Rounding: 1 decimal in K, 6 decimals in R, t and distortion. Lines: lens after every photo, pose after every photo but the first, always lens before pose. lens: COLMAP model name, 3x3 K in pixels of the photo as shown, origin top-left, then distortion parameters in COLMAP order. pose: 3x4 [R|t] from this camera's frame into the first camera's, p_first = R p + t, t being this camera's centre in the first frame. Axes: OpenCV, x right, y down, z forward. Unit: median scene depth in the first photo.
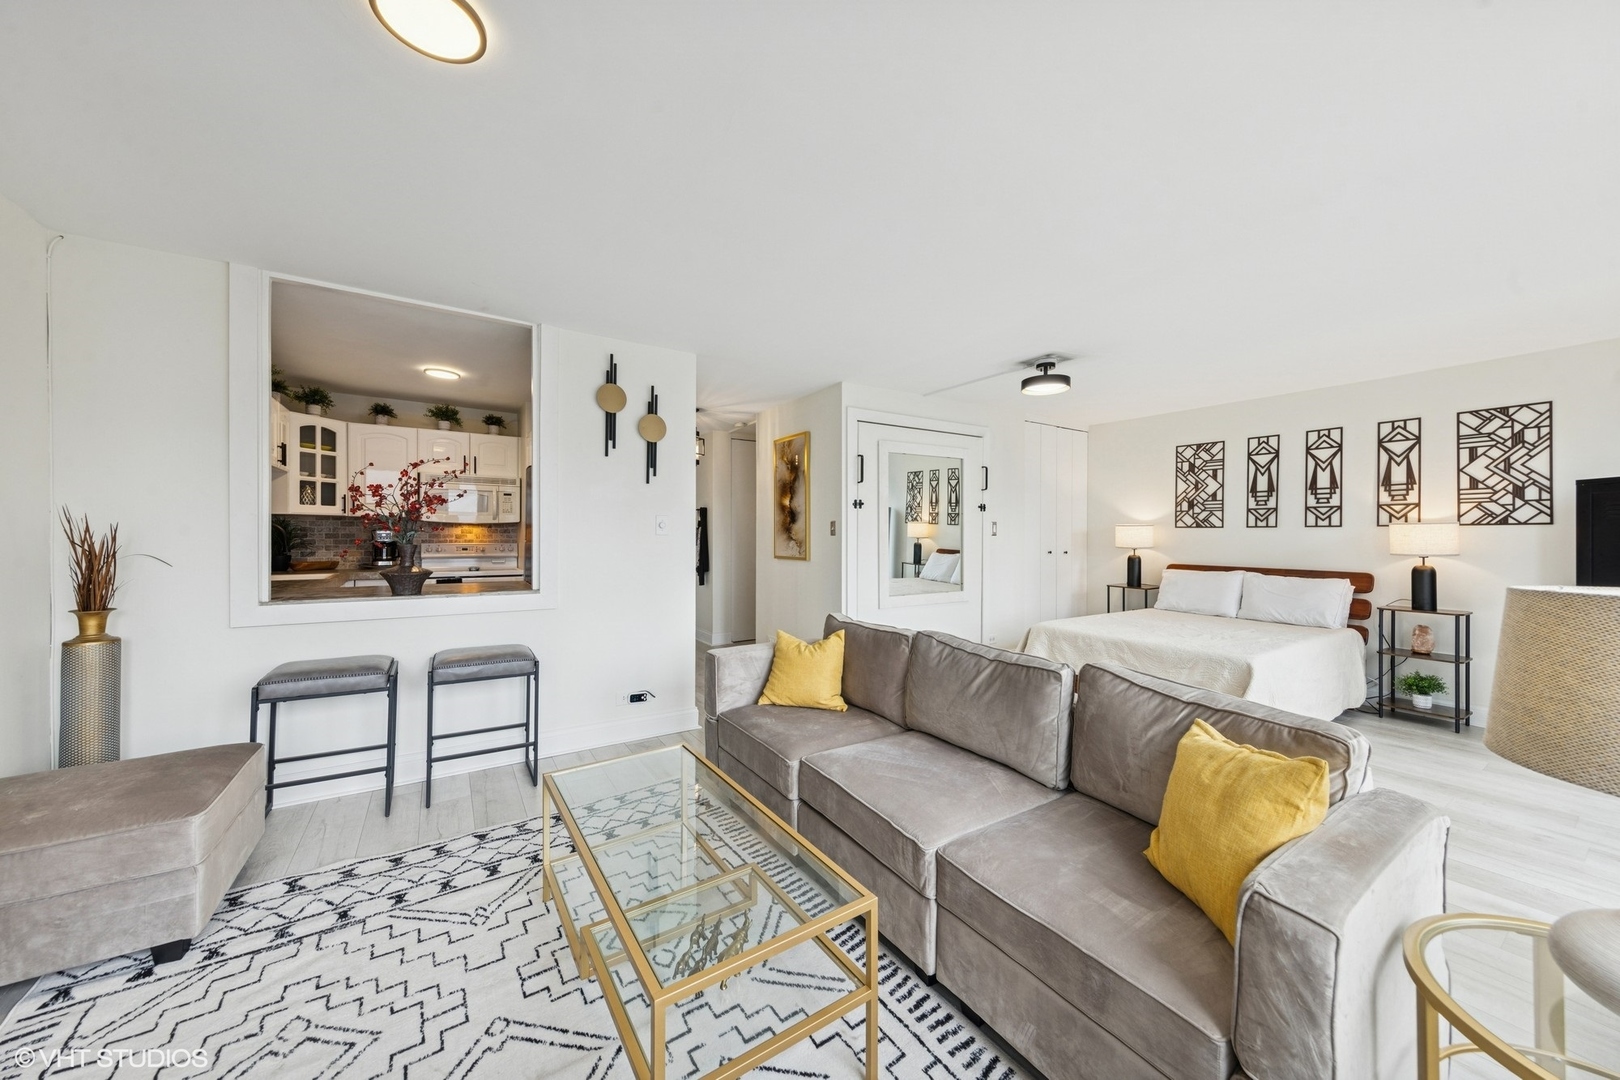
lens RADIAL K [[567.7, 0, 806.7], [0, 567.7, 528.8], [0, 0, 1]] dist [0.000891, -0.000022]
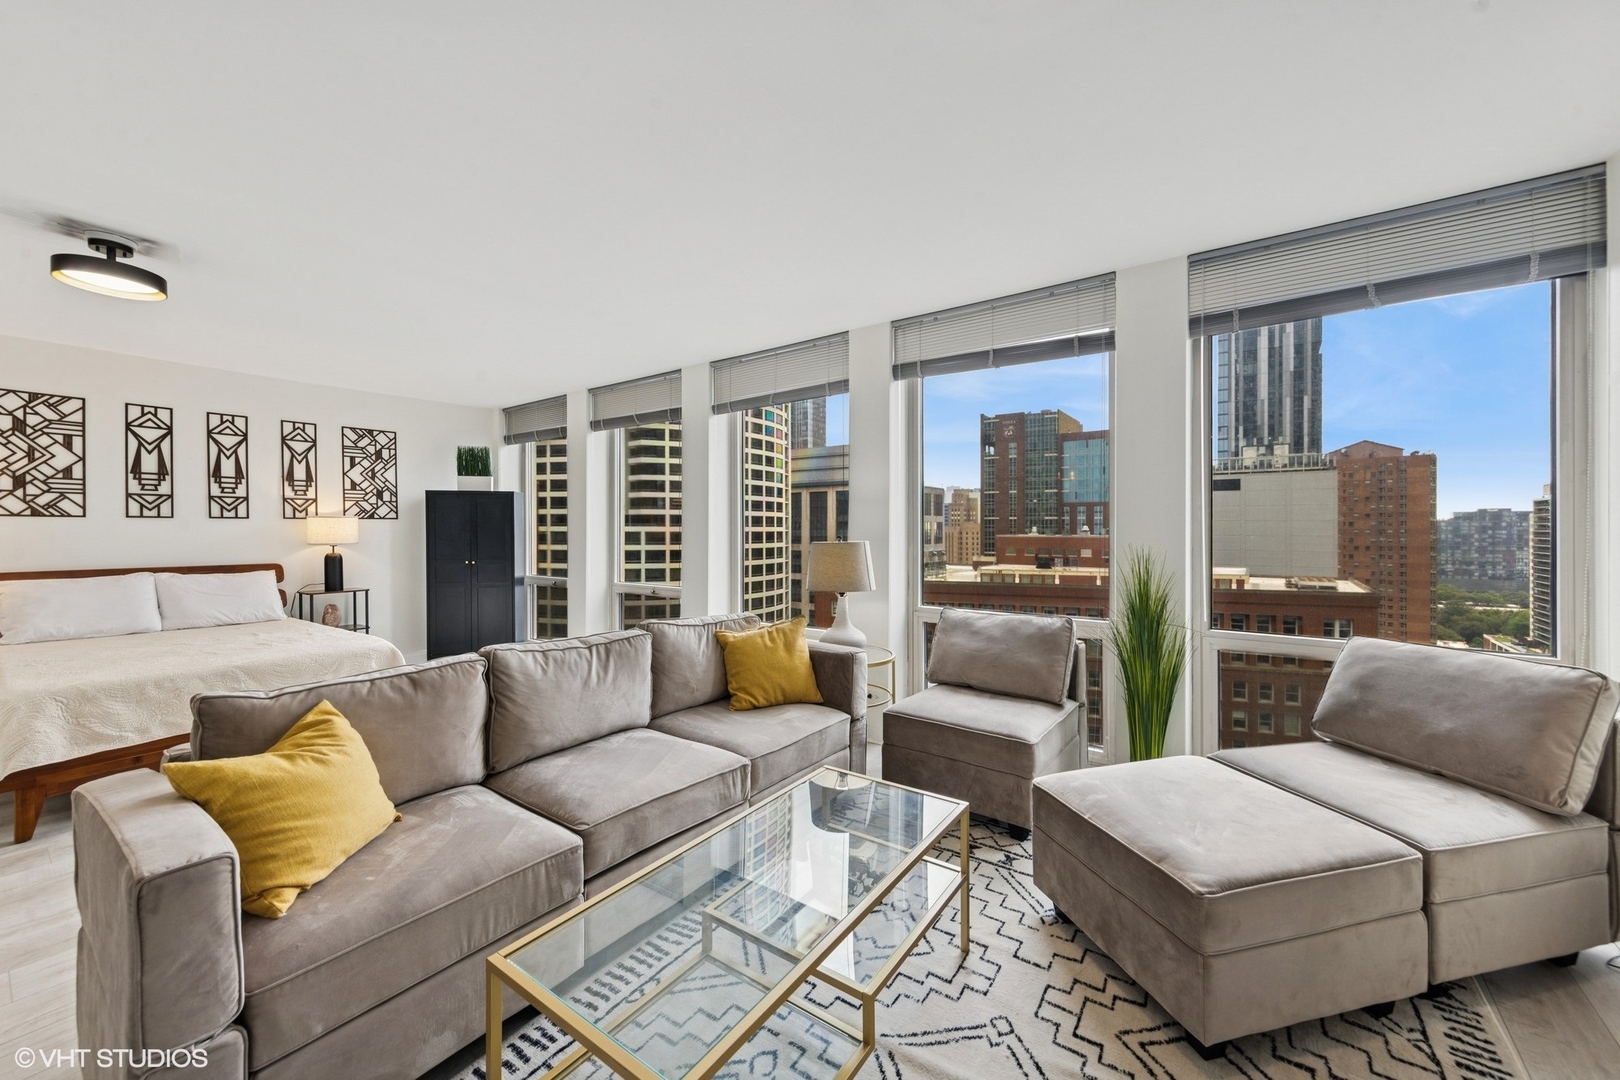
lens RADIAL K [[620.7, 0, 804.2], [0, 620.7, 536.8], [0, 0, 1]] dist [0.009903, 0.000033]
pose [[-0.361751, -0.010033, 0.932221, -0.408327], [-0.003297, 0.999950, 0.009482, 0.014465], [-0.932269, 0.000357, -0.361765, 0.495354]]
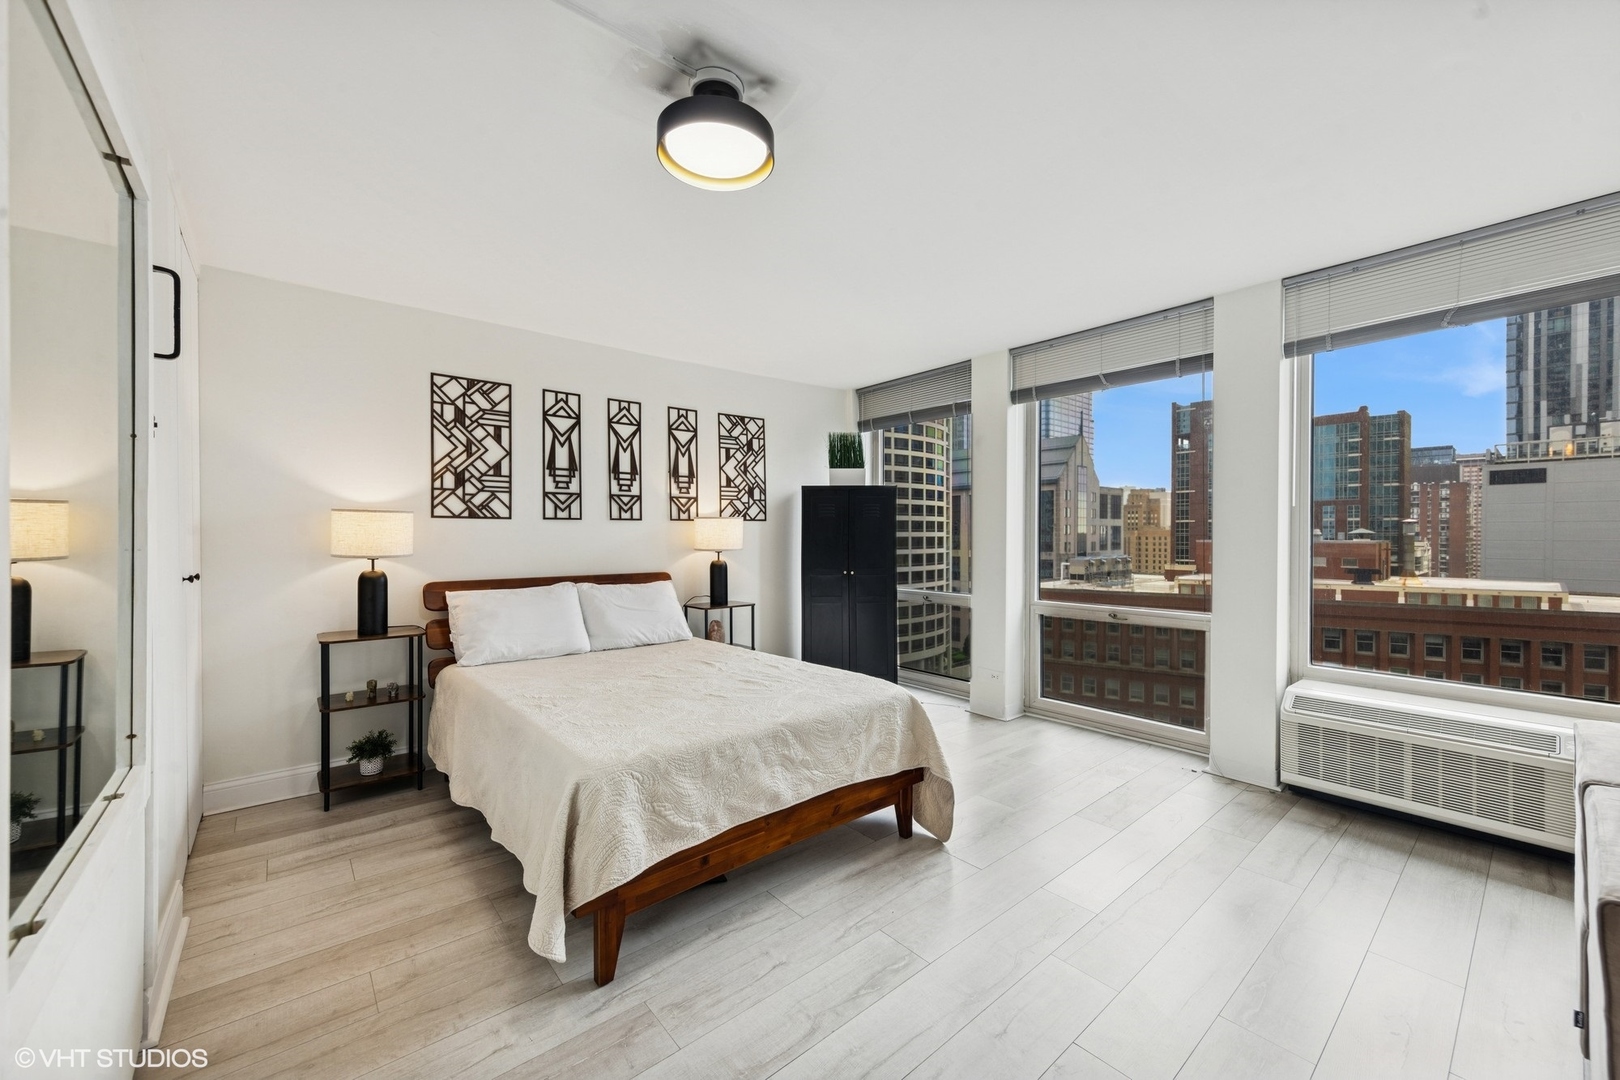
lens RADIAL K [[633.9, 0, 810.0], [0, 633.9, 540.0], [0, 0, 1]] dist [0.014526, -0.000057]
pose [[-0.133408, -0.006634, 0.991039, -0.032376], [-0.001092, 0.999978, 0.006547, 0.019303], [-0.991061, -0.000209, -0.133412, 0.874004]]
